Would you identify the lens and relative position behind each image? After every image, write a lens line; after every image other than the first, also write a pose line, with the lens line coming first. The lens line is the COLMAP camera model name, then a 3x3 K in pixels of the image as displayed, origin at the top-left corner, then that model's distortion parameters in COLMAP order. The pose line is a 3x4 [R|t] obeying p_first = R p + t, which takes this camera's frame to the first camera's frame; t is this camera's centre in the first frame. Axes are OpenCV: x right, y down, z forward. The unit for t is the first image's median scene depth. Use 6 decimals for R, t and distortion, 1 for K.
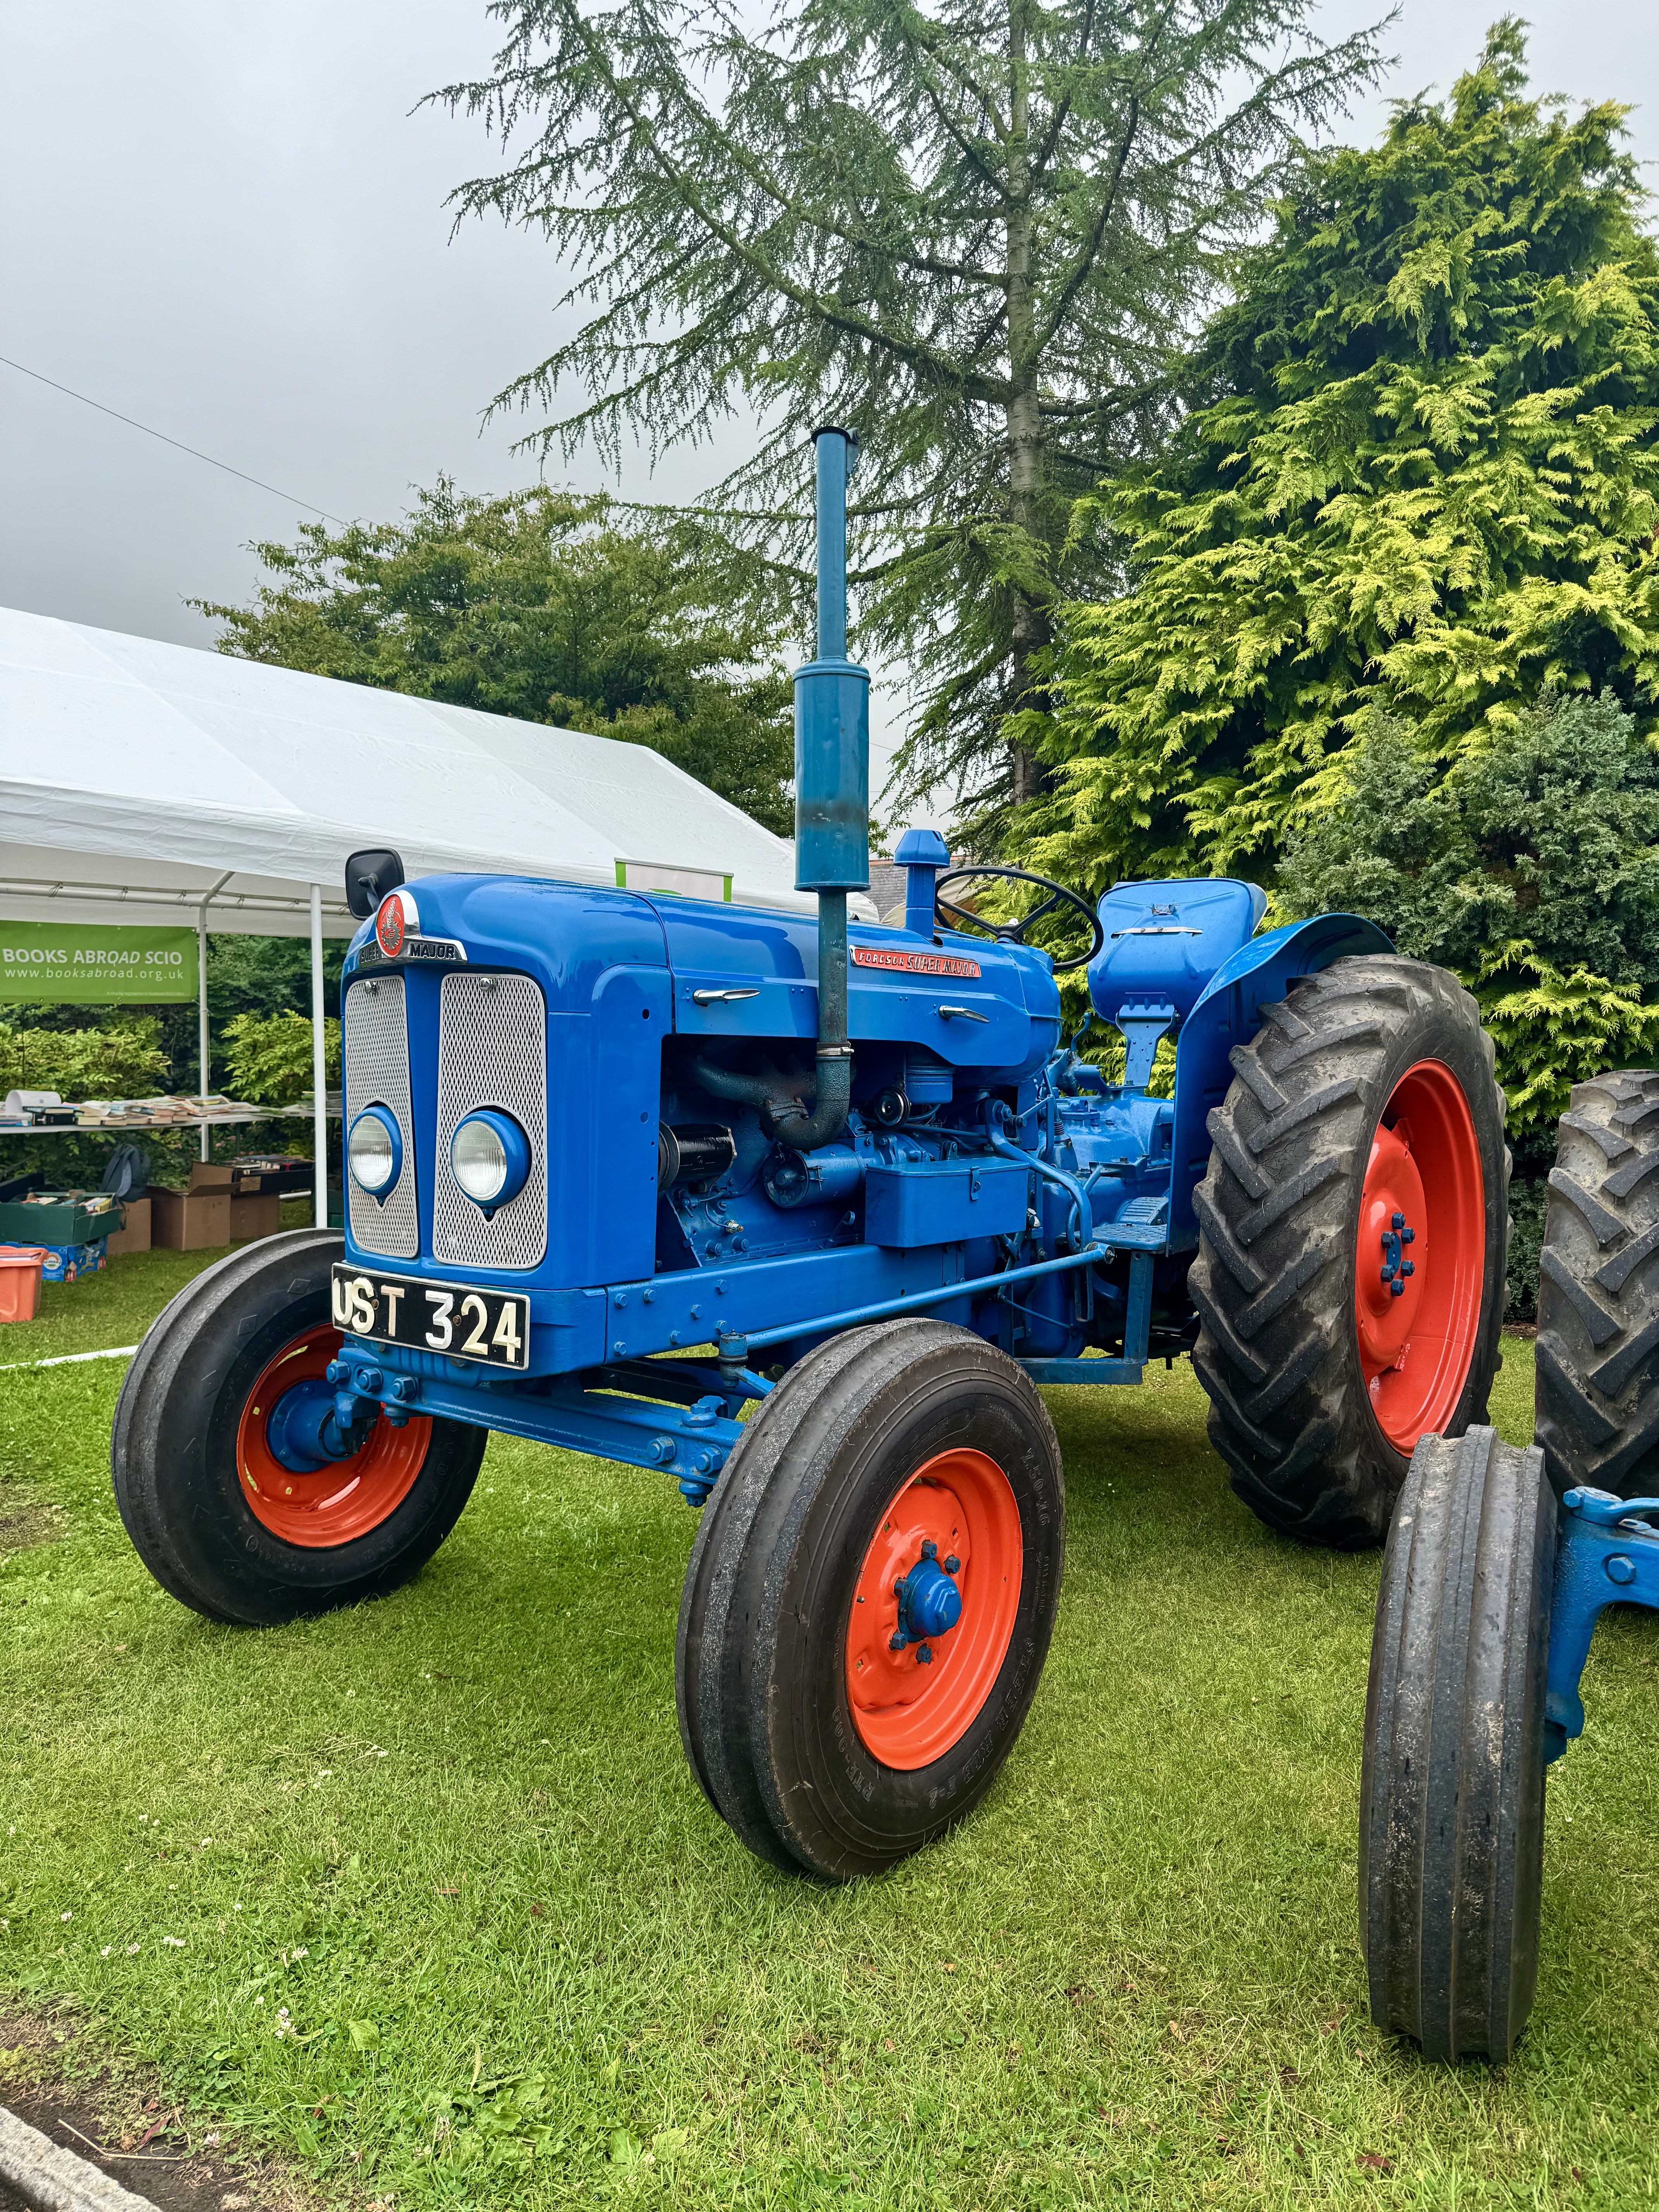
lens RADIAL K [[1543.4, 0, 829.7], [0, 1543.4, 1116.6], [0, 0, 1]] dist [0.011412, -0.010298]
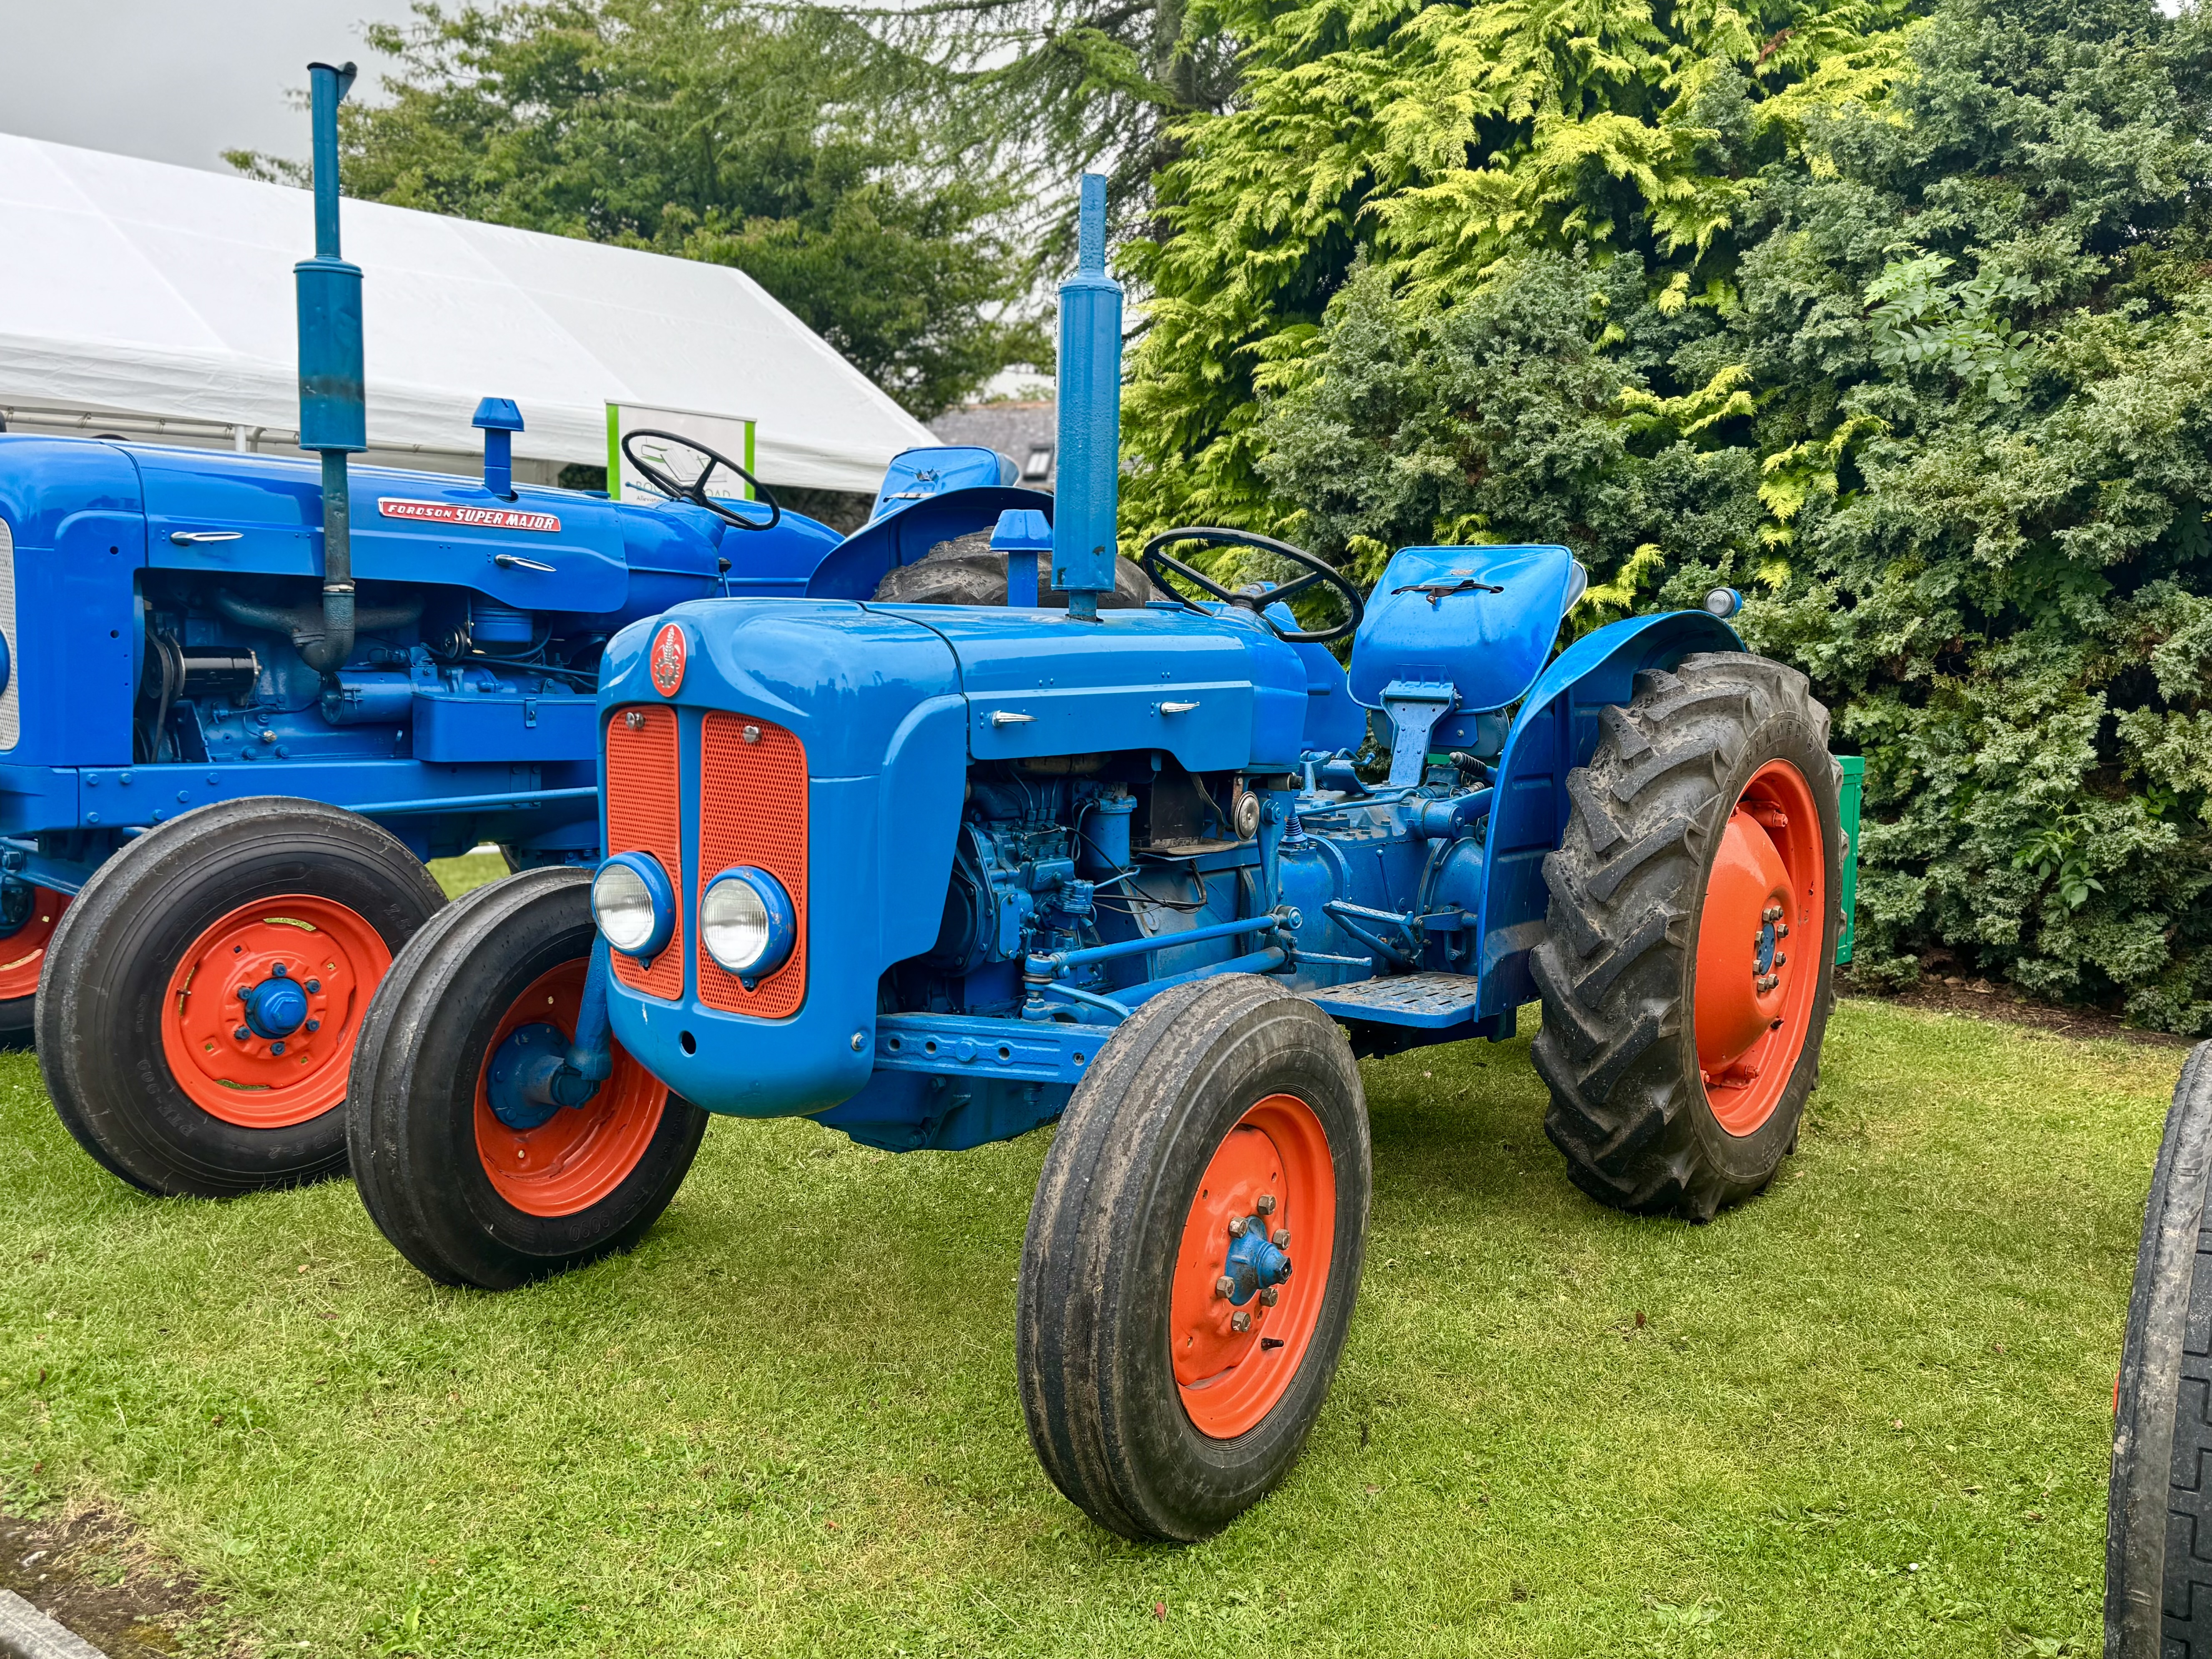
lens RADIAL K [[1972.8, 0, 1106.2], [0, 1972.8, 824.9], [0, 0, 1]] dist [0.029175, -0.019912]
pose [[0.995604, 0.039026, -0.085139, 0.259234], [-0.034548, 0.997972, 0.053457, 0.013229], [0.087053, -0.050281, 0.994934, -0.172098]]
